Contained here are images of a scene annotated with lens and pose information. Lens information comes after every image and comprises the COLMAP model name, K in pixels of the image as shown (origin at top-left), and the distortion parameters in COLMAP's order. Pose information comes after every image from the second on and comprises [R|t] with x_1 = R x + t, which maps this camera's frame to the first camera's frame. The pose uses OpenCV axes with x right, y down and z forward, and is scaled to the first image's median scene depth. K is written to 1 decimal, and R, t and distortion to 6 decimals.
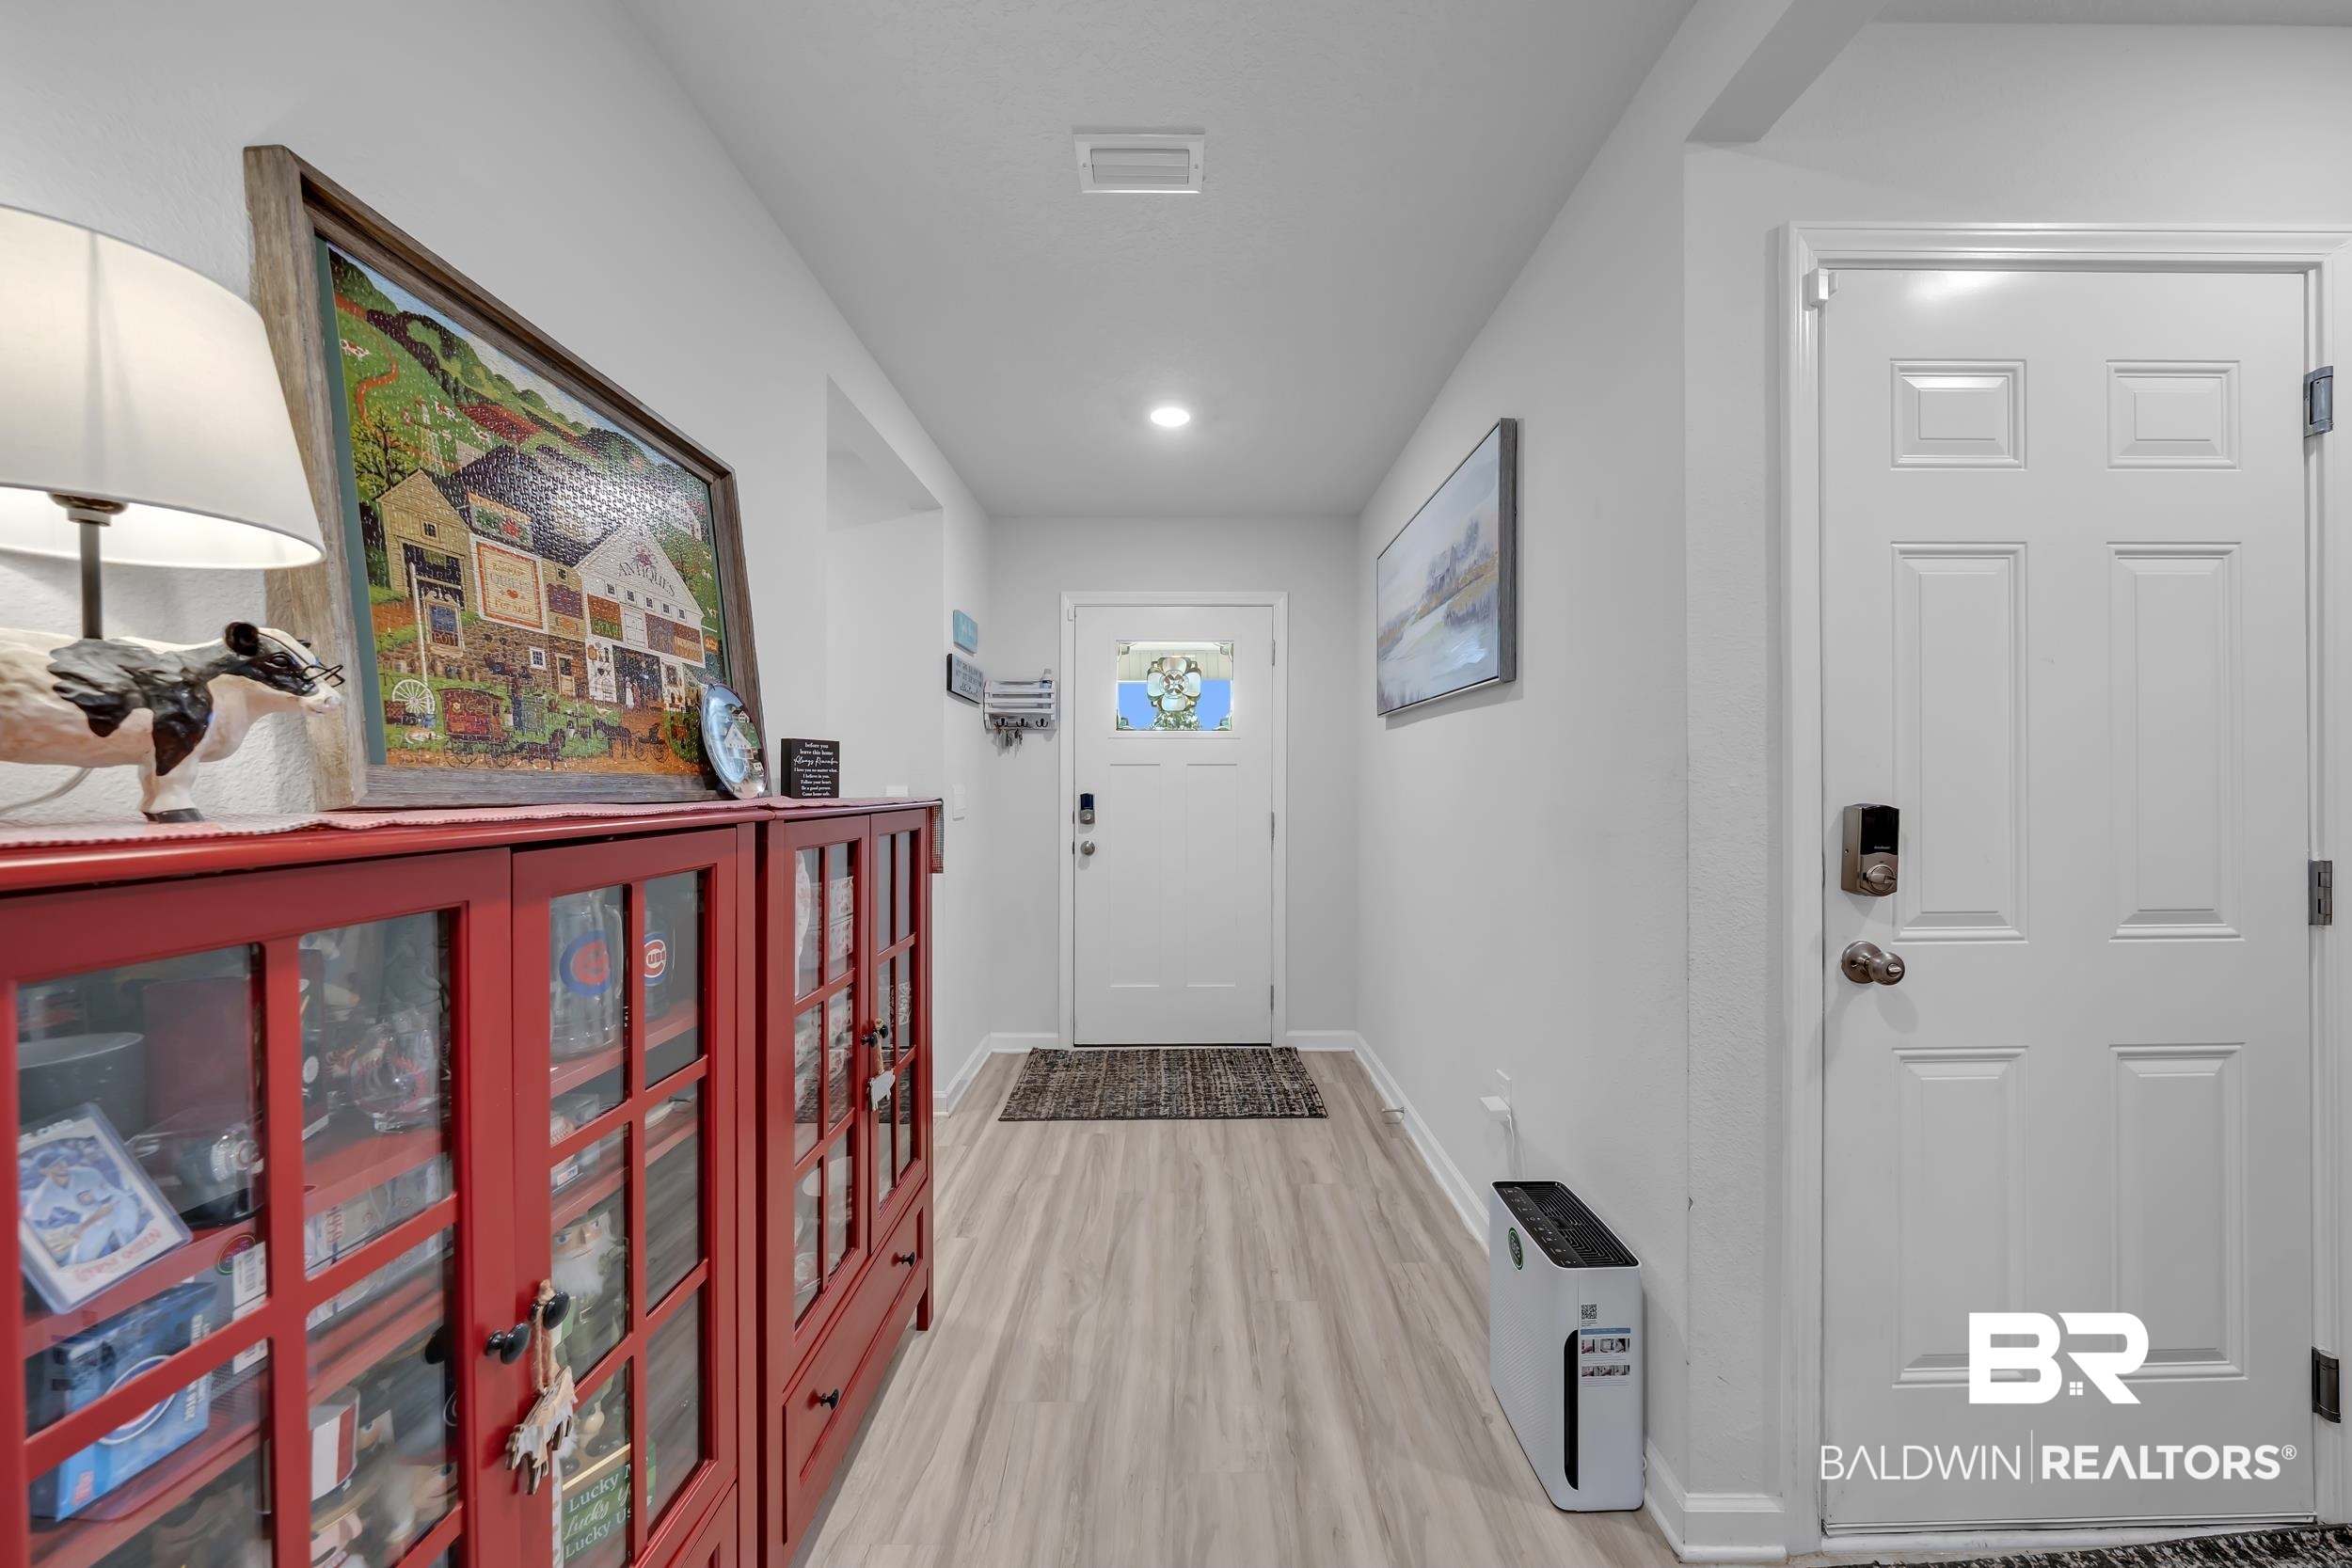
lens RADIAL K [[808.3, 0, 1184.0], [0, 808.3, 787.4], [0, 0, 1]] dist [0.000589, 0.000011]
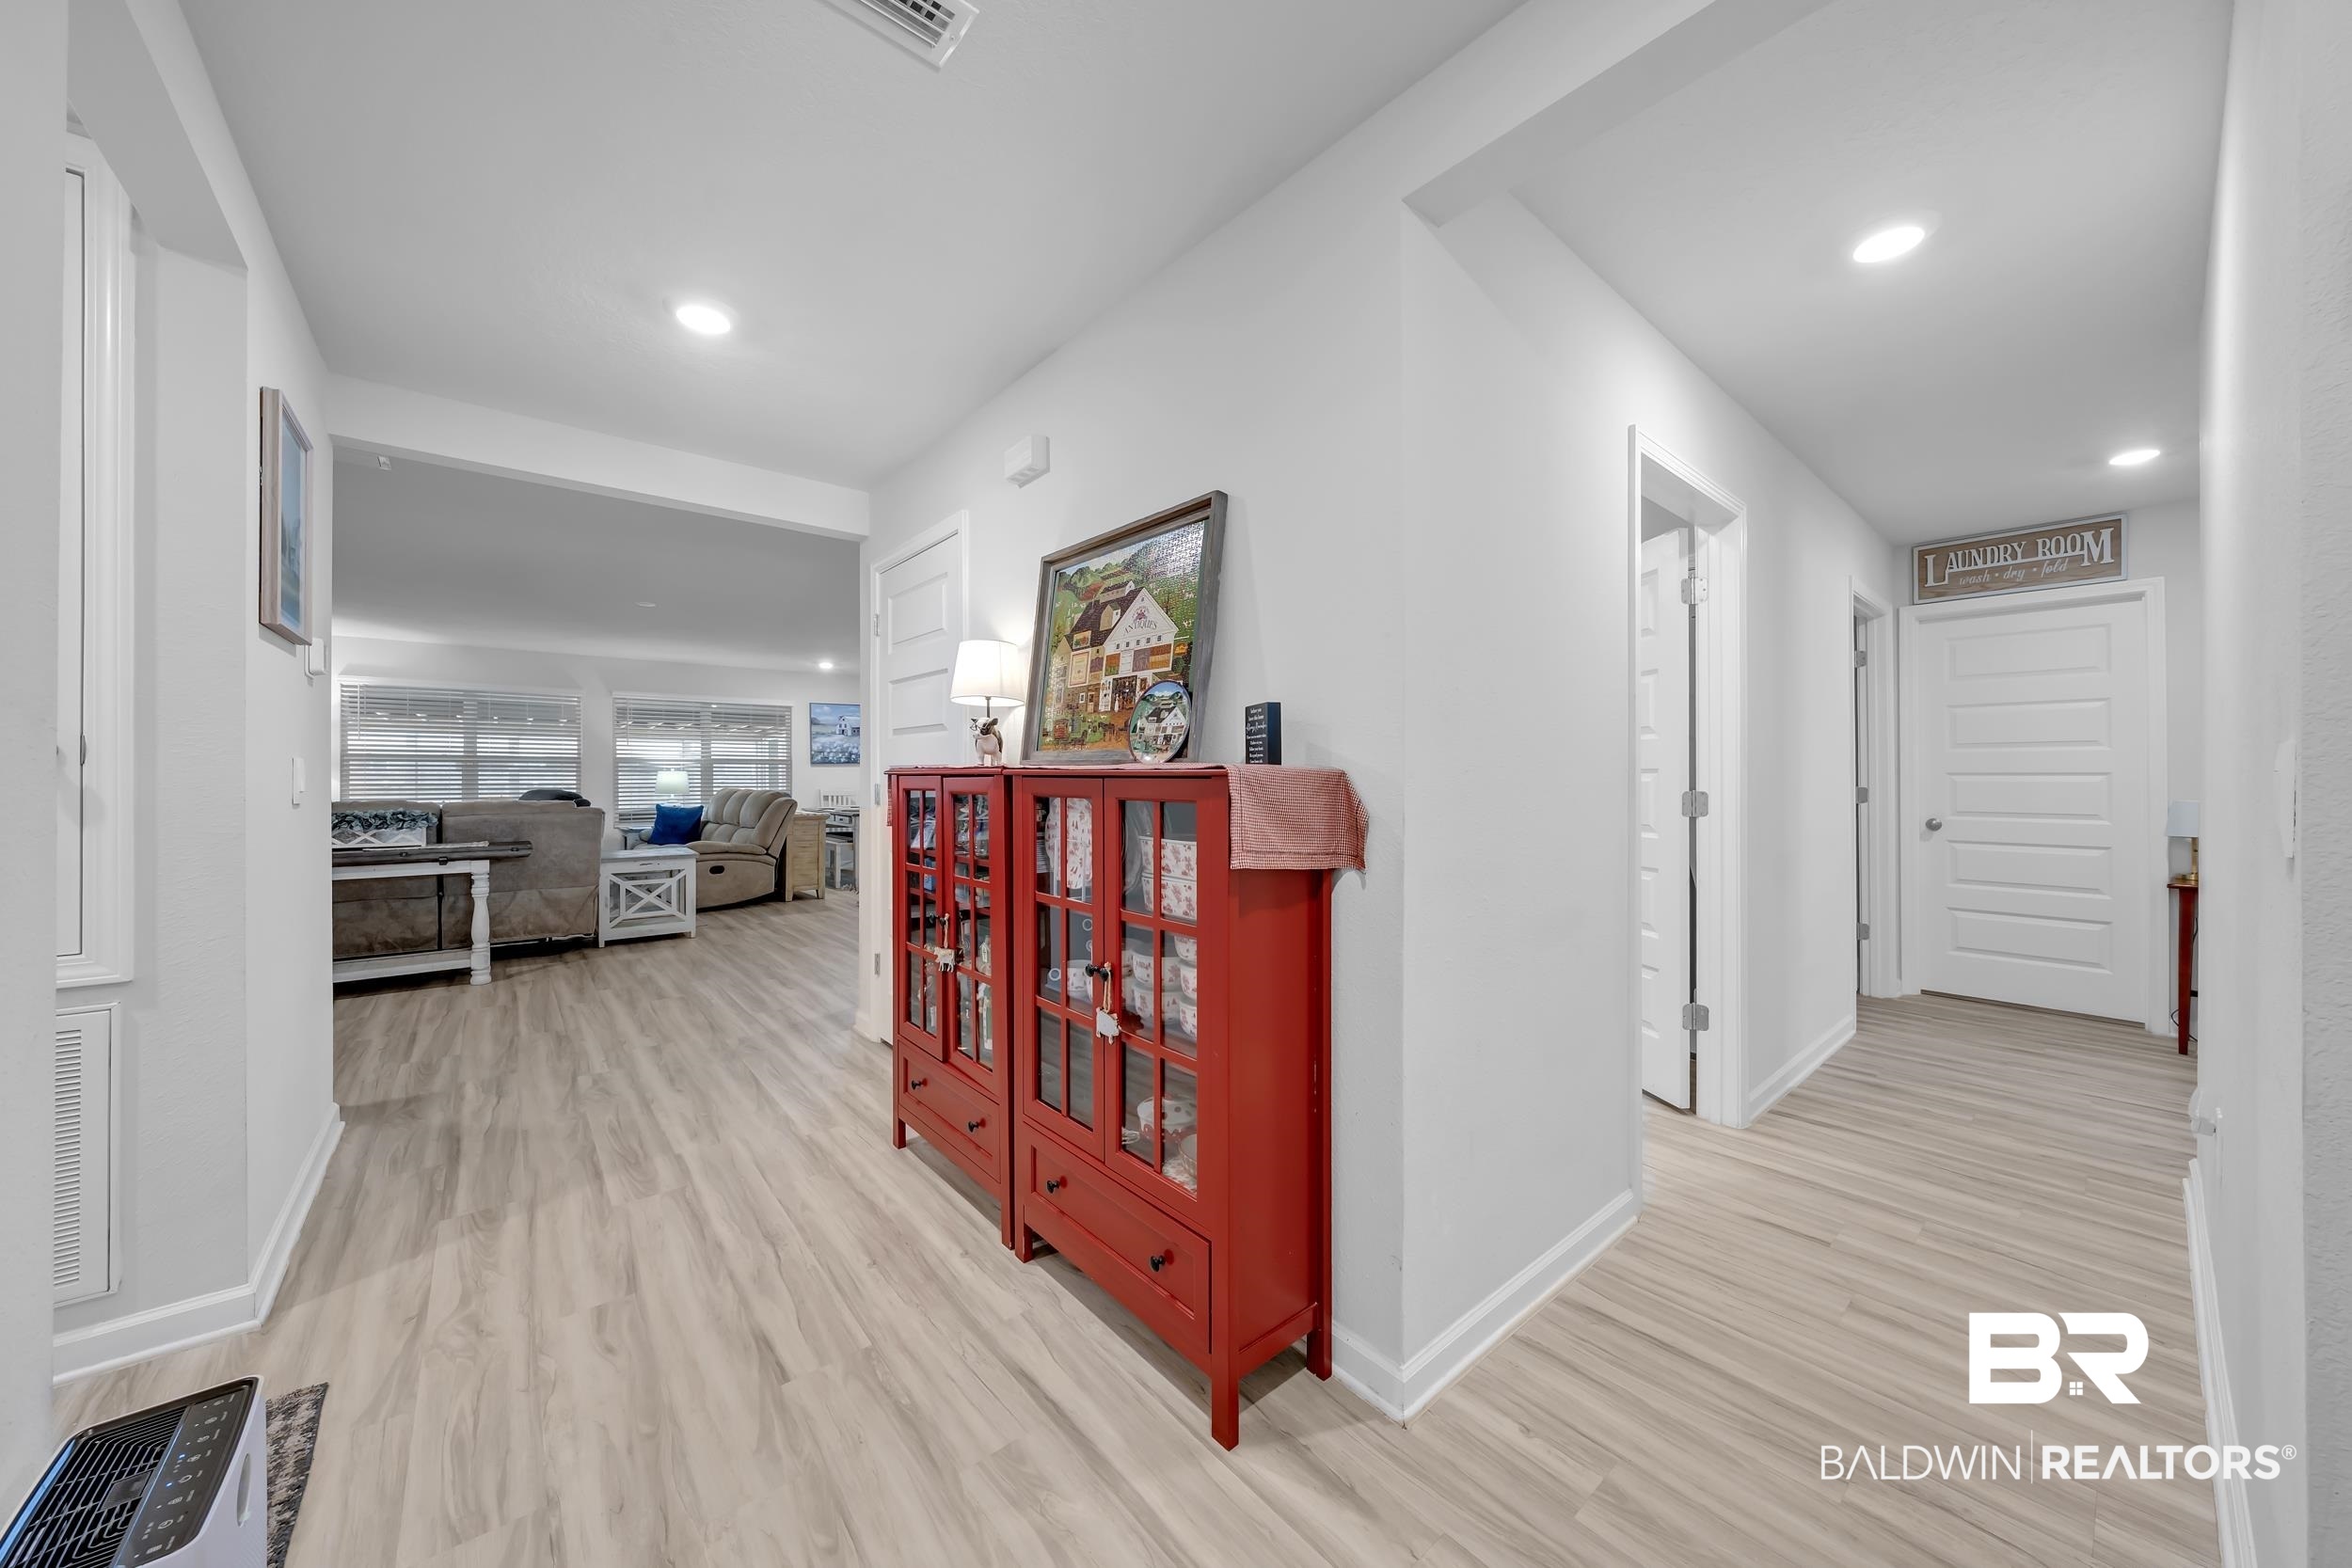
lens RADIAL K [[808.3, 0, 1178.7], [0, 808.3, 775.7], [0, 0, 1]] dist [0.000589, 0.000011]
pose [[-0.766591, 0.002889, -0.642129, 0.333759], [-0.001615, 0.999978, 0.006427, 0.028117], [0.642133, 0.005964, -0.766570, 2.454068]]
